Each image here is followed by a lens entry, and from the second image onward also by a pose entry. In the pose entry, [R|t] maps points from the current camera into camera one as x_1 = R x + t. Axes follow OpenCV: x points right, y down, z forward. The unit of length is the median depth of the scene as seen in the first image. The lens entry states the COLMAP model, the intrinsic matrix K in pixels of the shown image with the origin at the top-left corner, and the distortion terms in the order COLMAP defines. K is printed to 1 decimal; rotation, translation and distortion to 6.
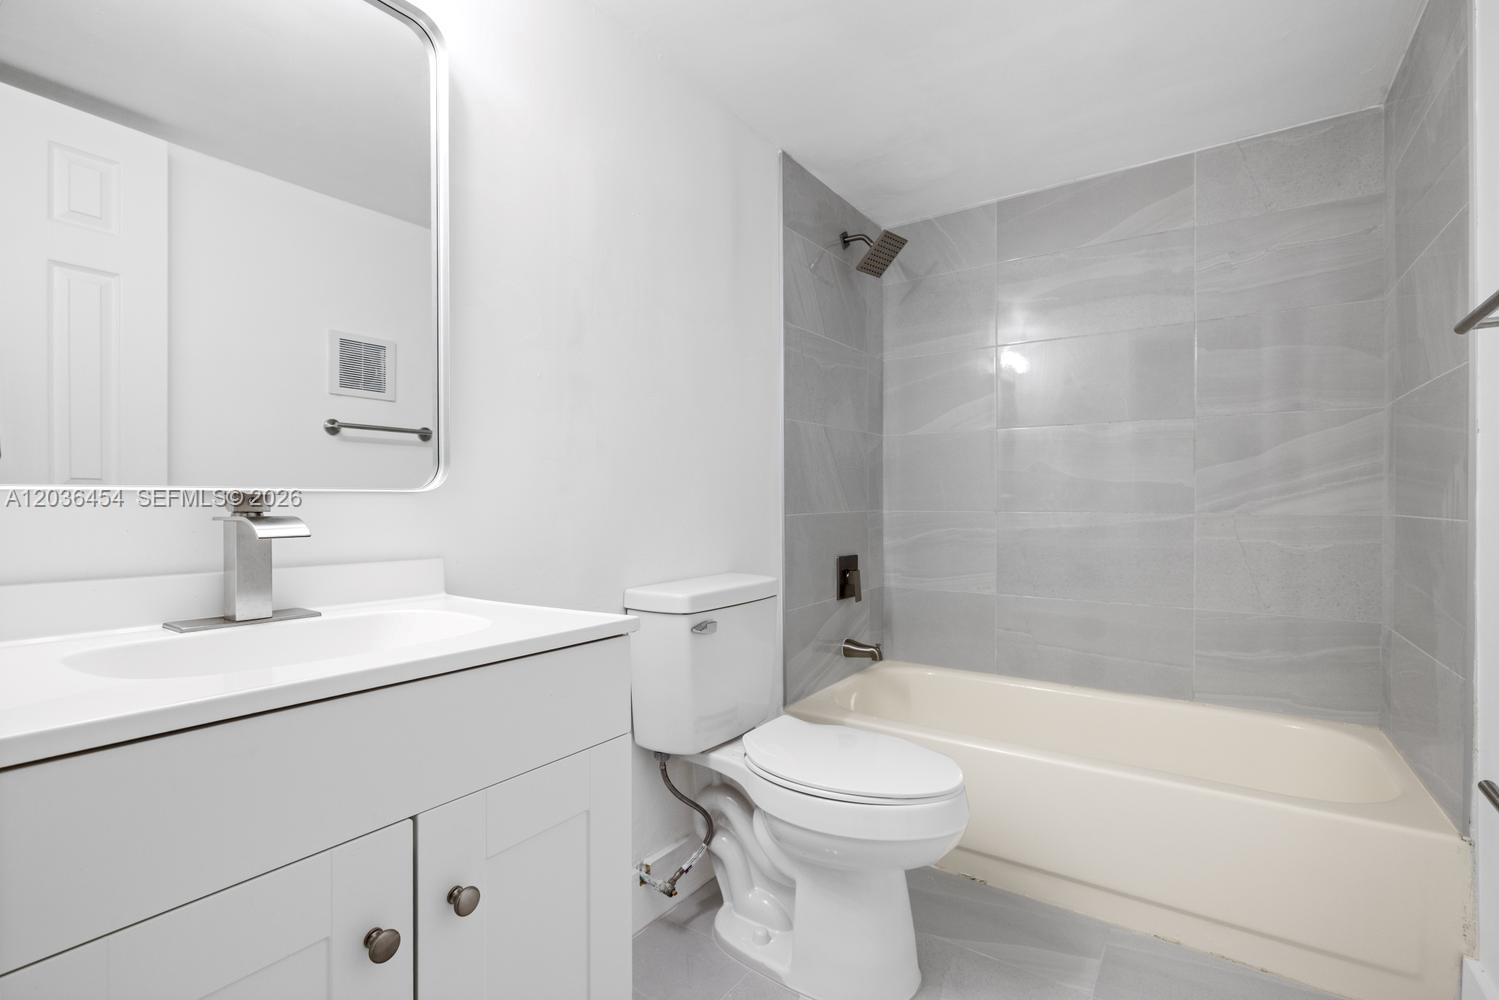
lens RADIAL K [[693.4, 0, 754.0], [0, 693.4, 505.0], [0, 0, 1]] dist [0.003298, 0.000947]
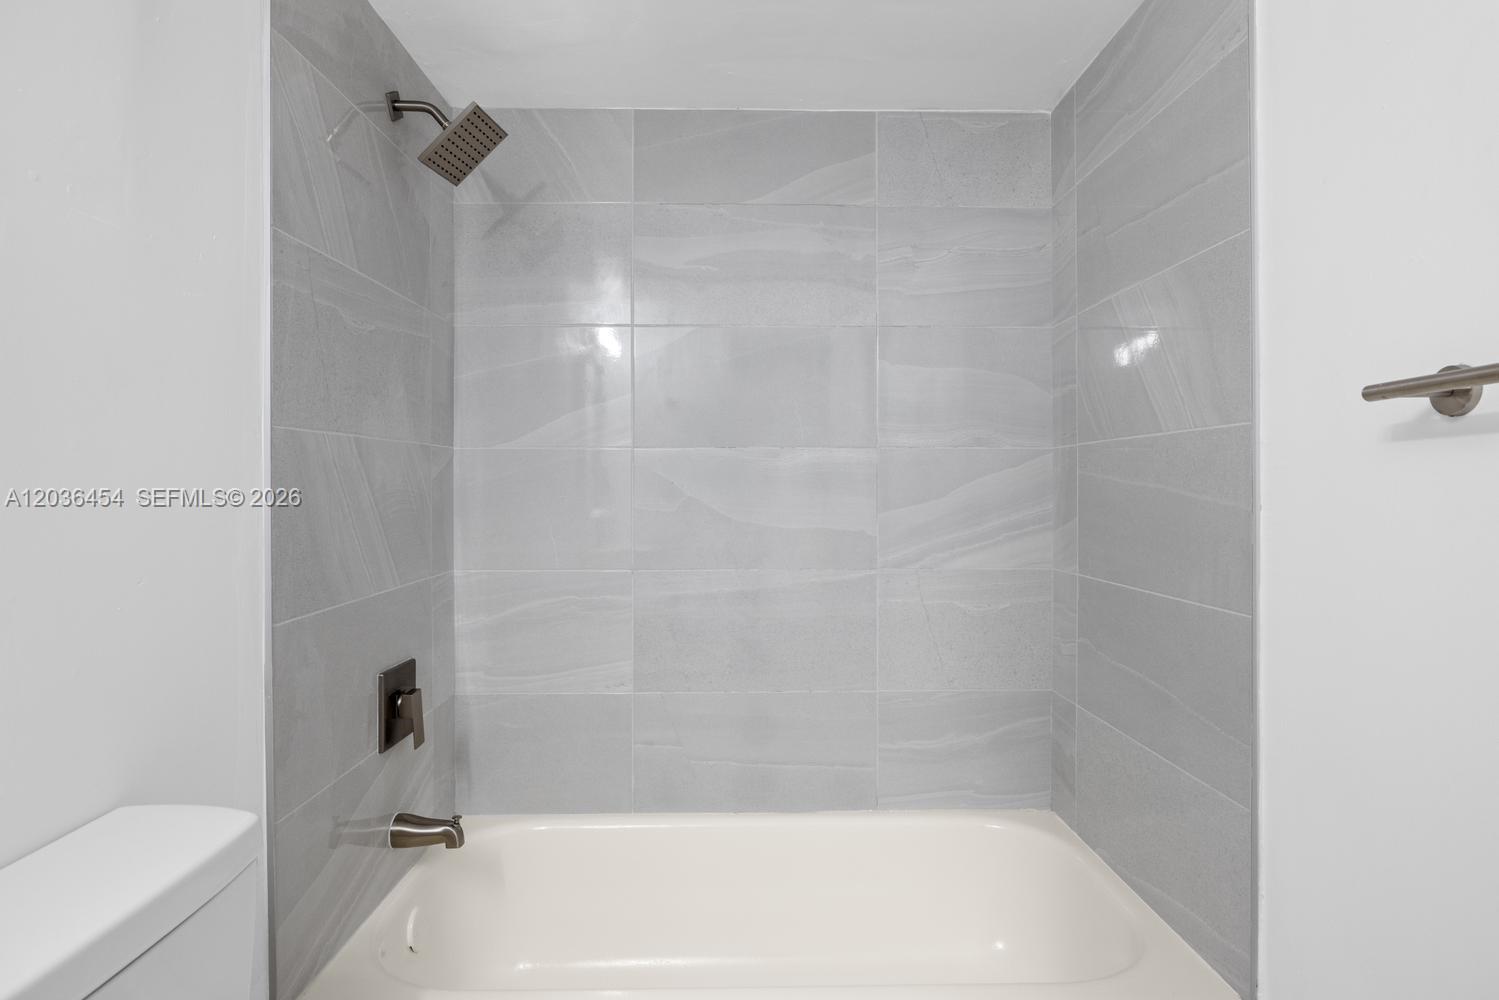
lens RADIAL K [[800.7, 0, 753.9], [0, 800.7, 492.3], [0, 0, 1]] dist [-0.012285, -0.000231]
pose [[0.823414, 0.001537, 0.567439, 0.004941], [0.000618, 0.999993, -0.003605, -0.066937], [-0.567441, 0.003319, 0.823408, 0.308992]]
